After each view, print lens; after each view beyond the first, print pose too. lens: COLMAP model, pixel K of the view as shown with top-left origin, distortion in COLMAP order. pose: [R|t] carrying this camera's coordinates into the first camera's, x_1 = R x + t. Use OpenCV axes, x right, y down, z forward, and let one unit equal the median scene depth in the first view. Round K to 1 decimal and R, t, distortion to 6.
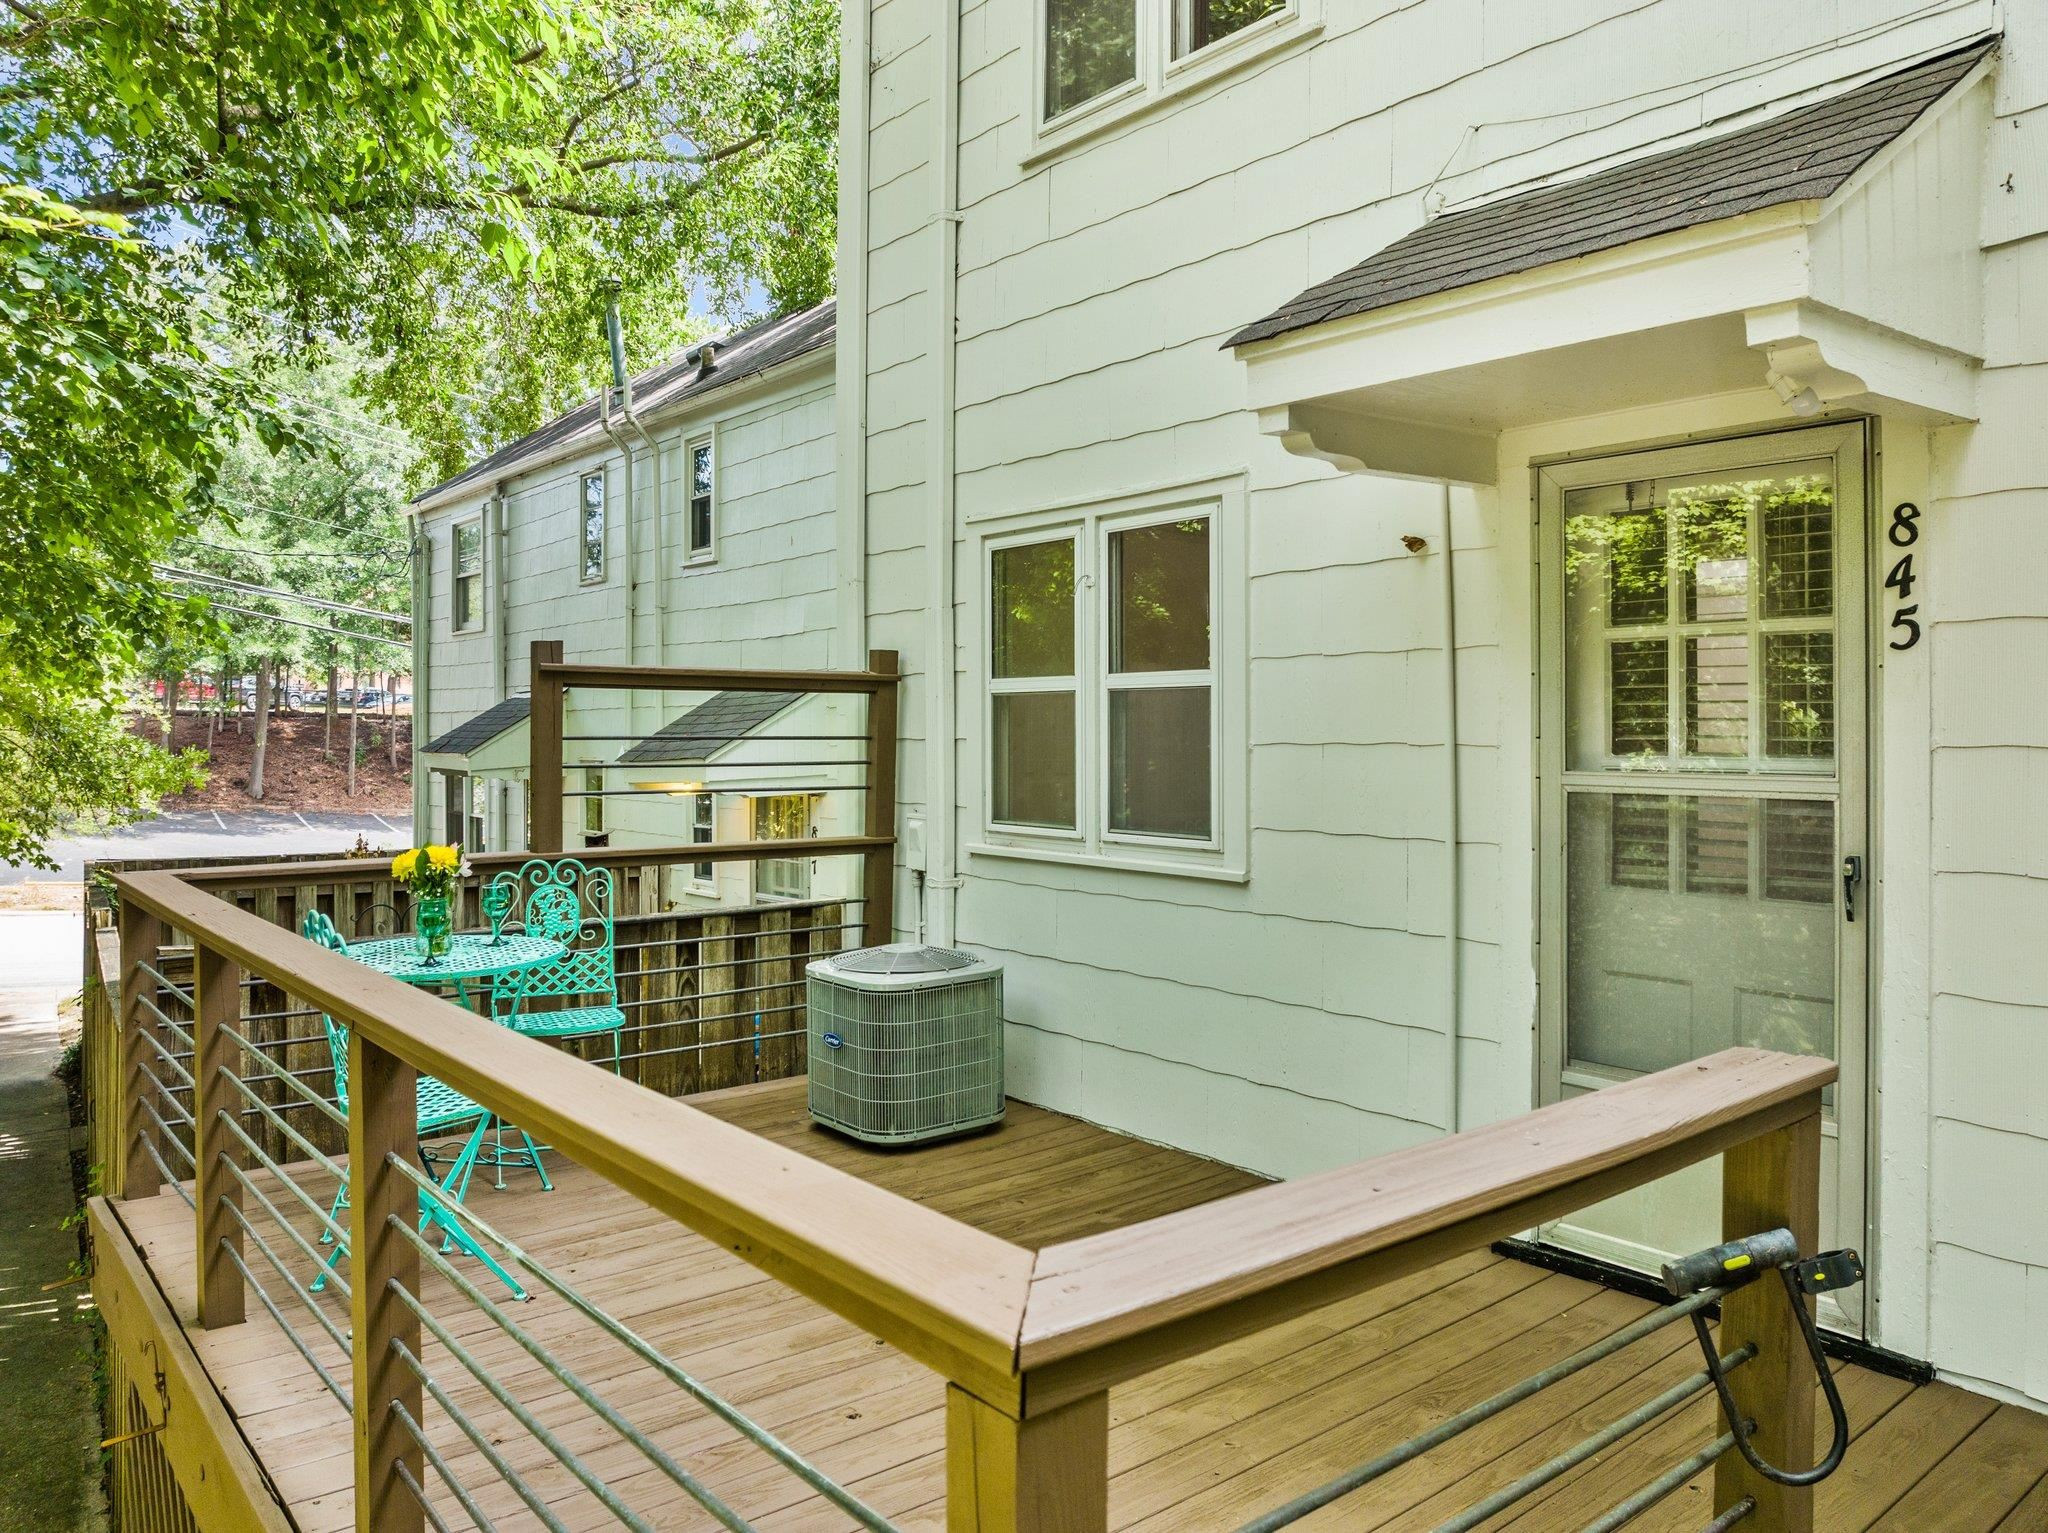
lens RADIAL K [[1460.8, 0, 1023.7], [0, 1460.8, 719.2], [0, 0, 1]] dist [-0.033538, -0.000943]
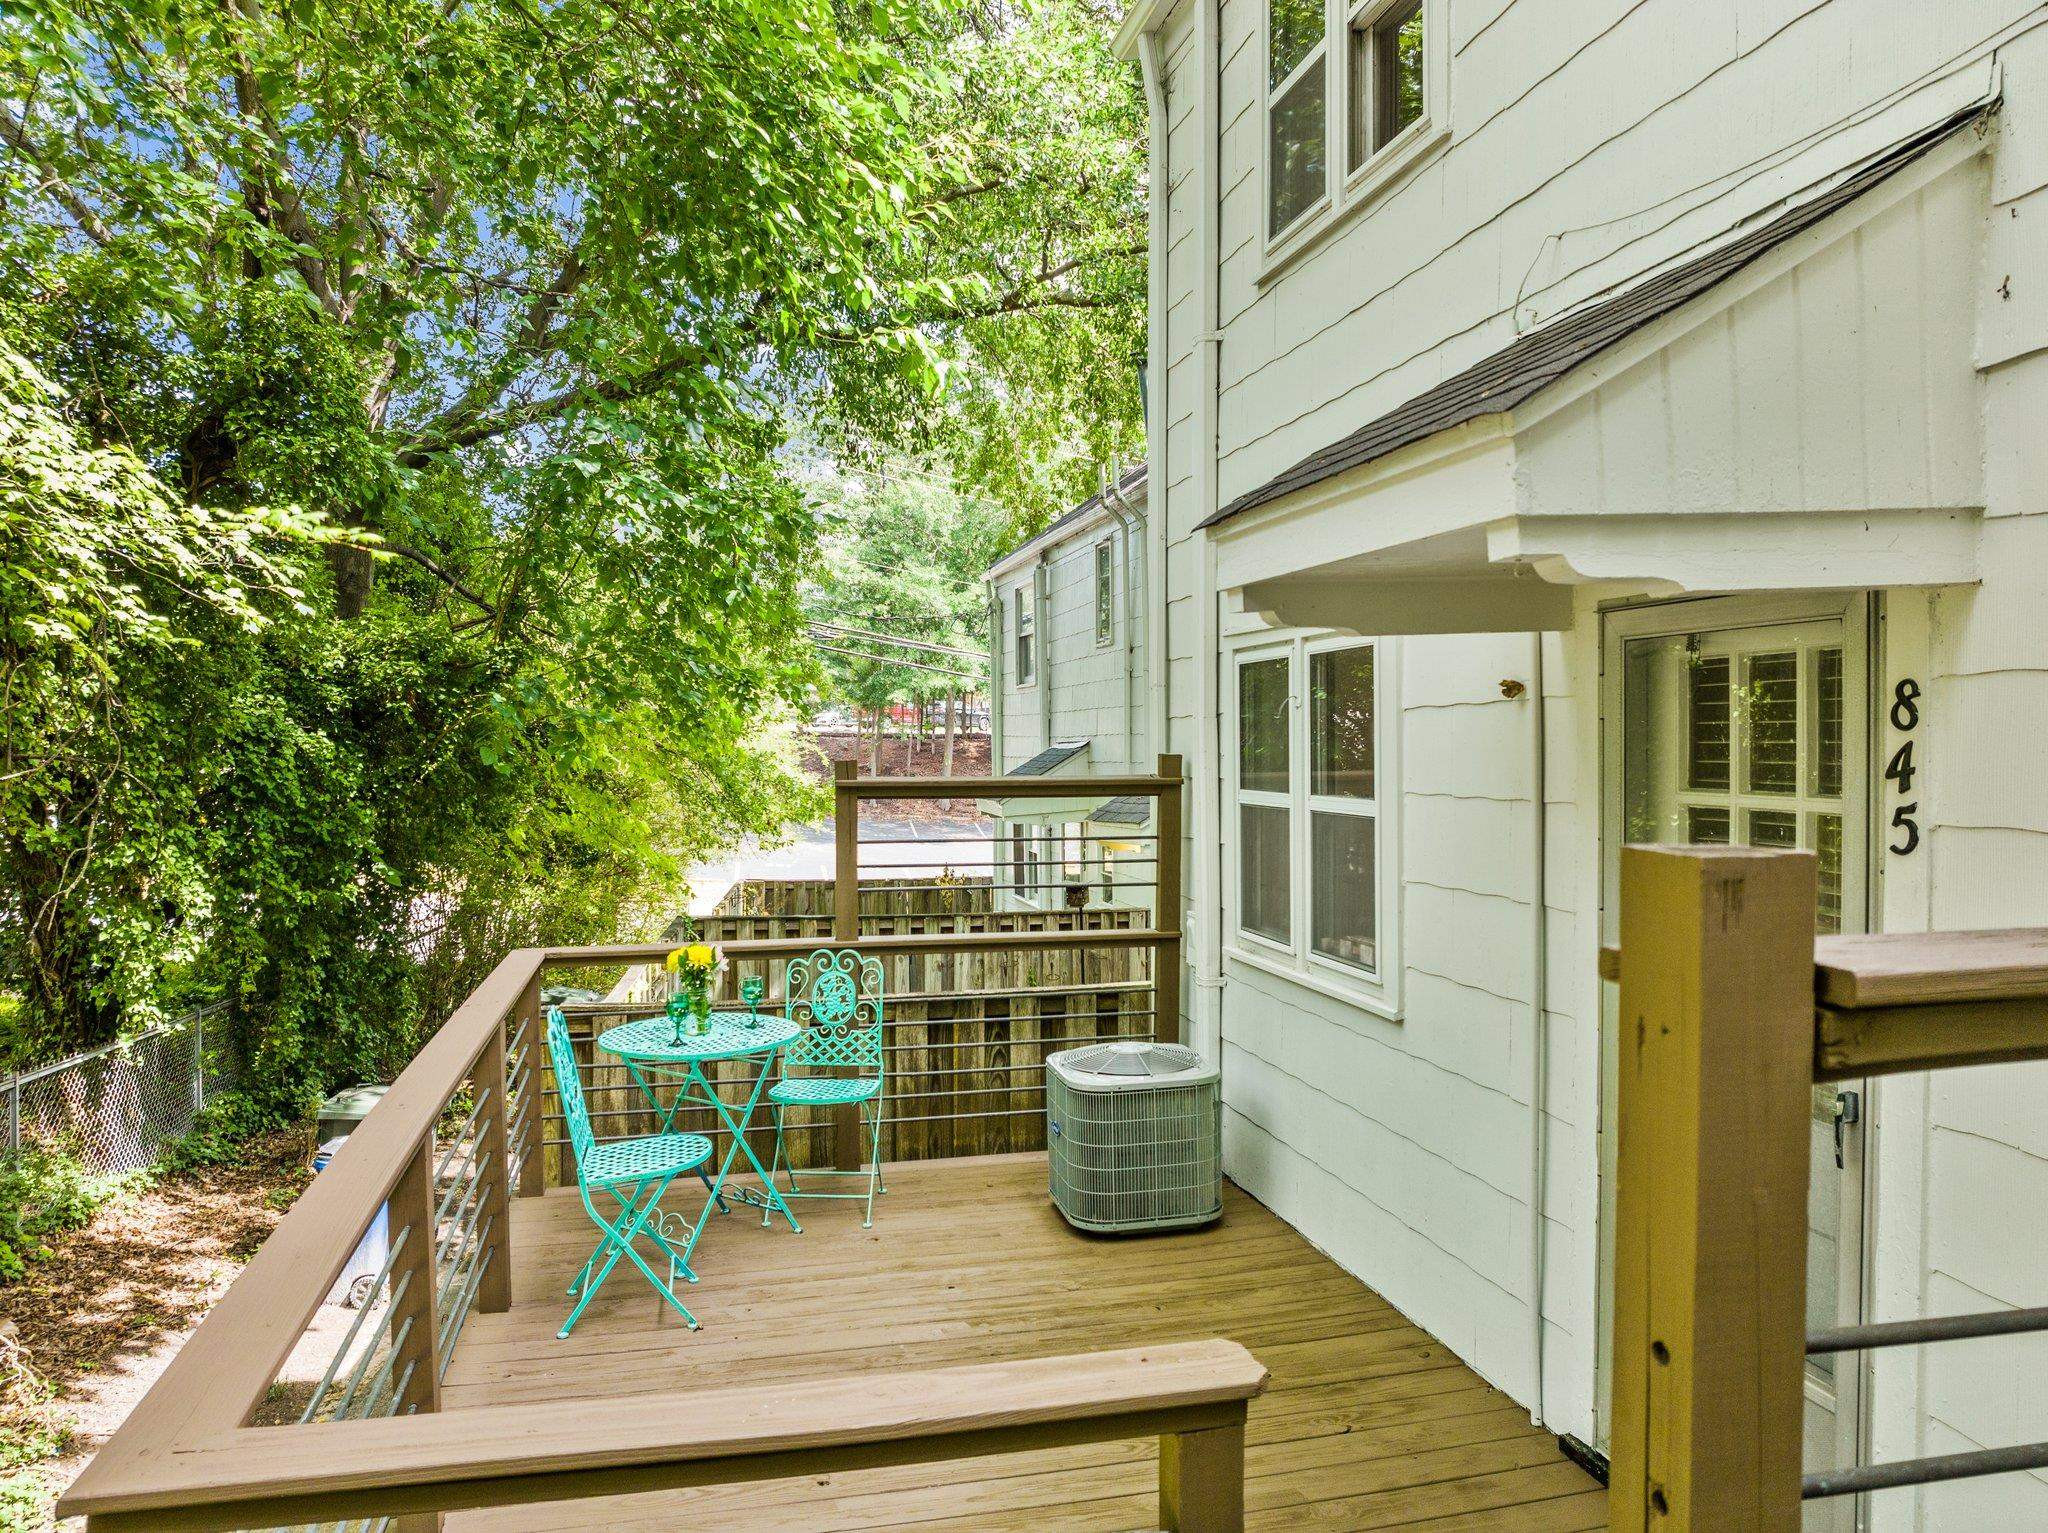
lens RADIAL K [[1447.0, 0, 1024.0], [0, 1447.0, 766.5], [0, 0, 1]] dist [-0.025048, -0.003852]
pose [[0.897778, 0.002475, -0.440442, 0.345611], [0.008778, 0.999685, 0.023511, -0.082218], [0.440361, -0.024973, 0.897473, 0.022643]]
